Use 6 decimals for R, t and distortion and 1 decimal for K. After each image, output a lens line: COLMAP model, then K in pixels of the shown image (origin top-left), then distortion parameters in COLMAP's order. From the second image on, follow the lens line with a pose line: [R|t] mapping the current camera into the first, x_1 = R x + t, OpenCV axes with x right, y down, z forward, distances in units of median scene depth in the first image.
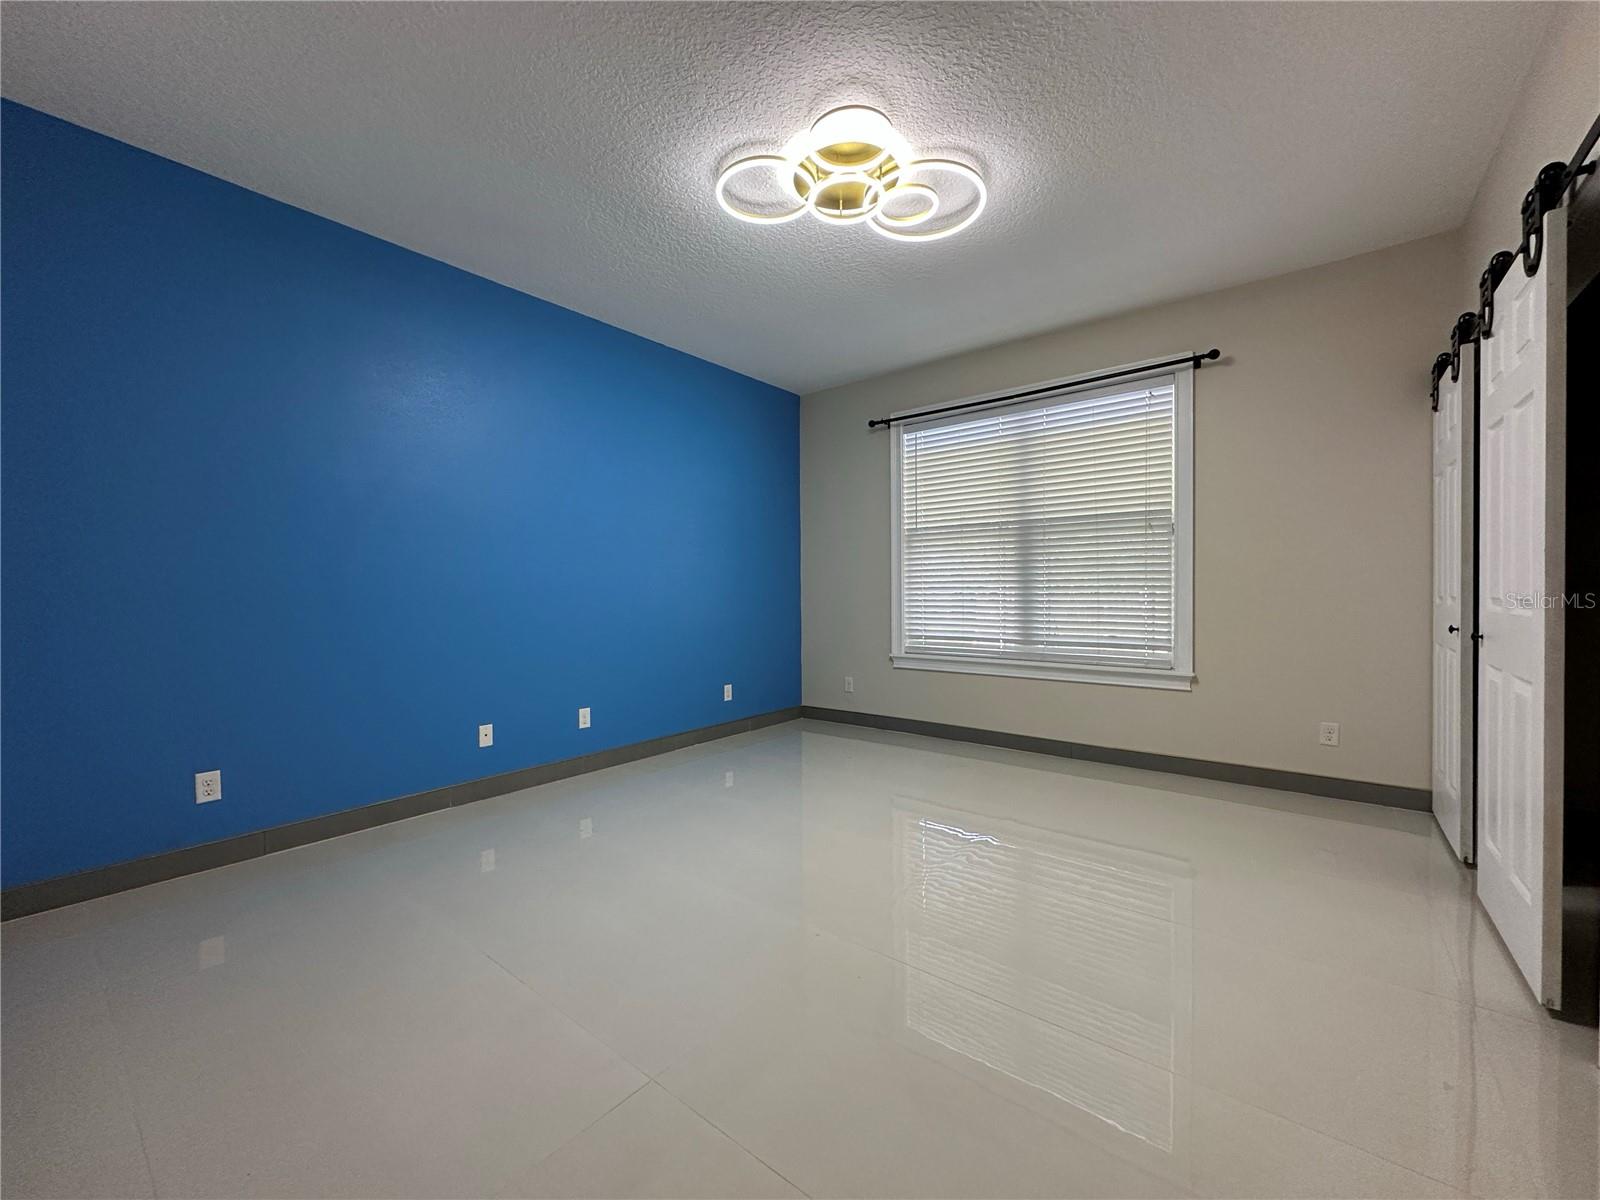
lens RADIAL K [[638.6, 0, 800.1], [0, 638.6, 601.0], [0, 0, 1]] dist [-0.002341, 0.000699]
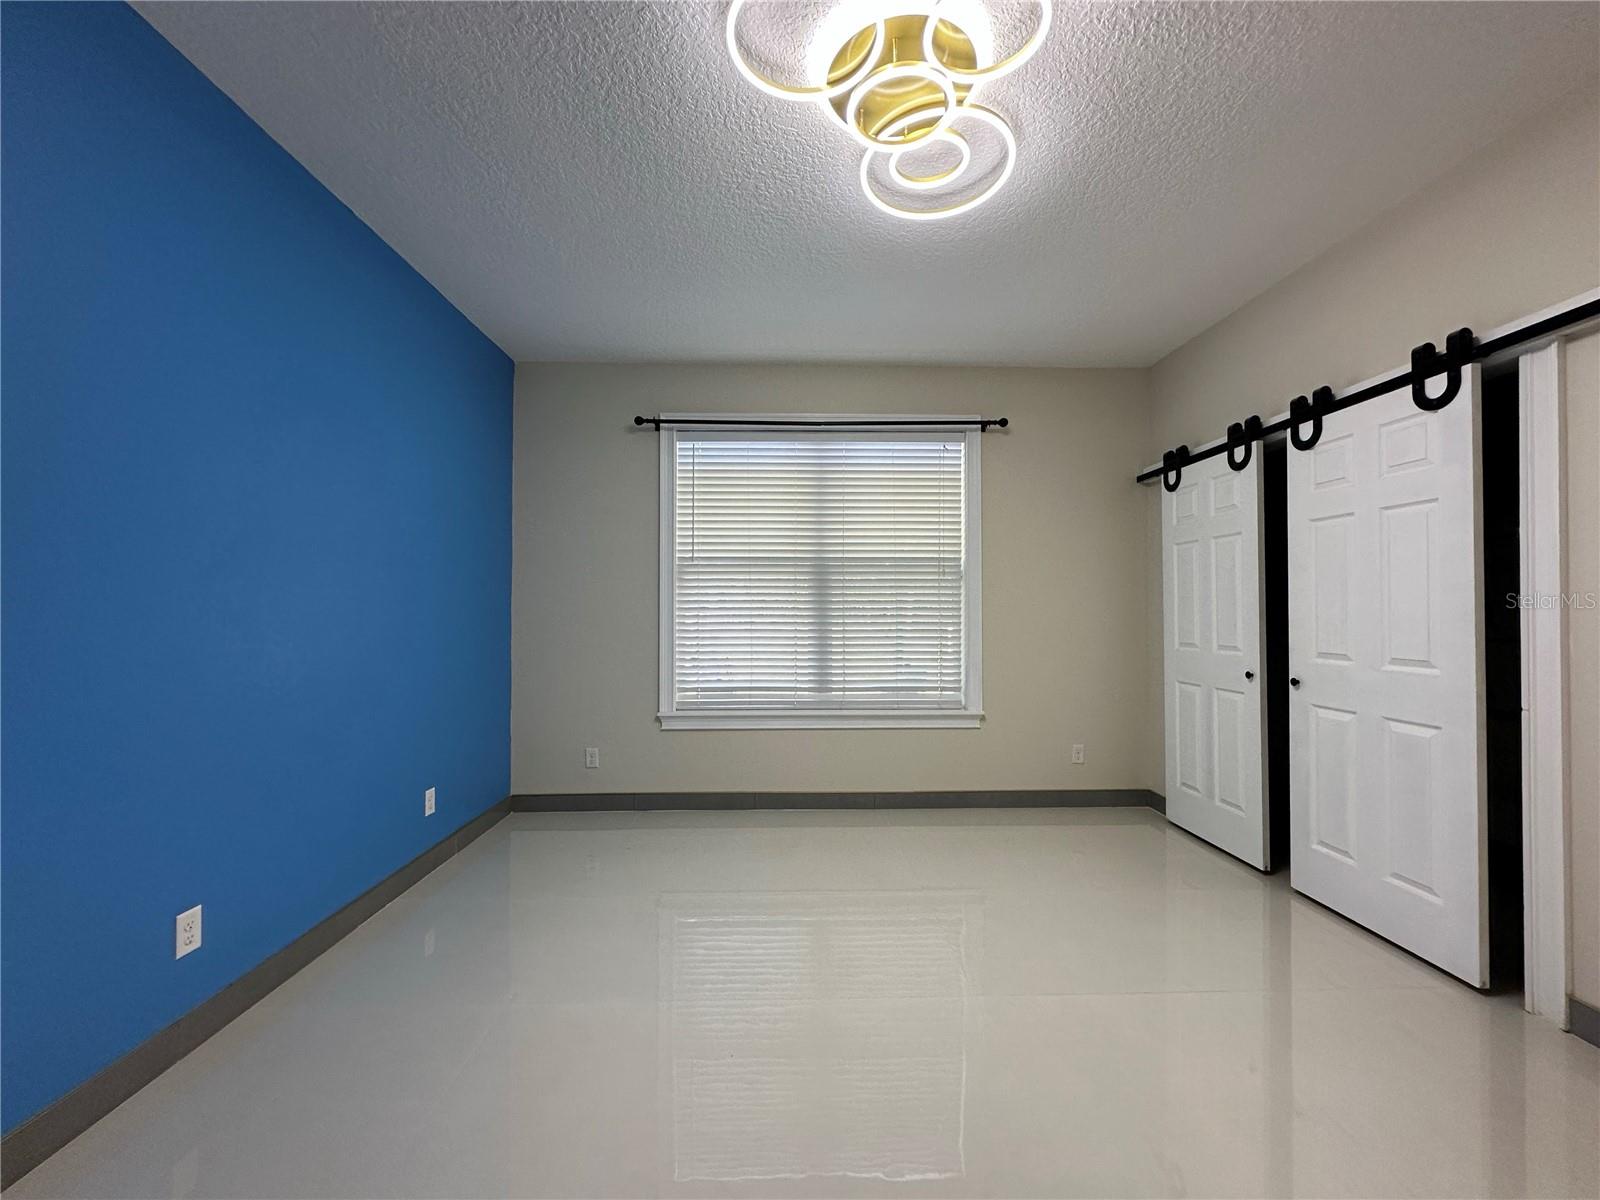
lens RADIAL K [[636.1, 0, 799.2], [0, 636.1, 600.7], [0, 0, 1]] dist [-0.002875, 0.000160]
pose [[0.762990, 0.016241, 0.646206, -0.267256], [0.004278, 0.999536, -0.030172, -0.036071], [-0.646396, 0.025786, 0.762567, 0.316394]]
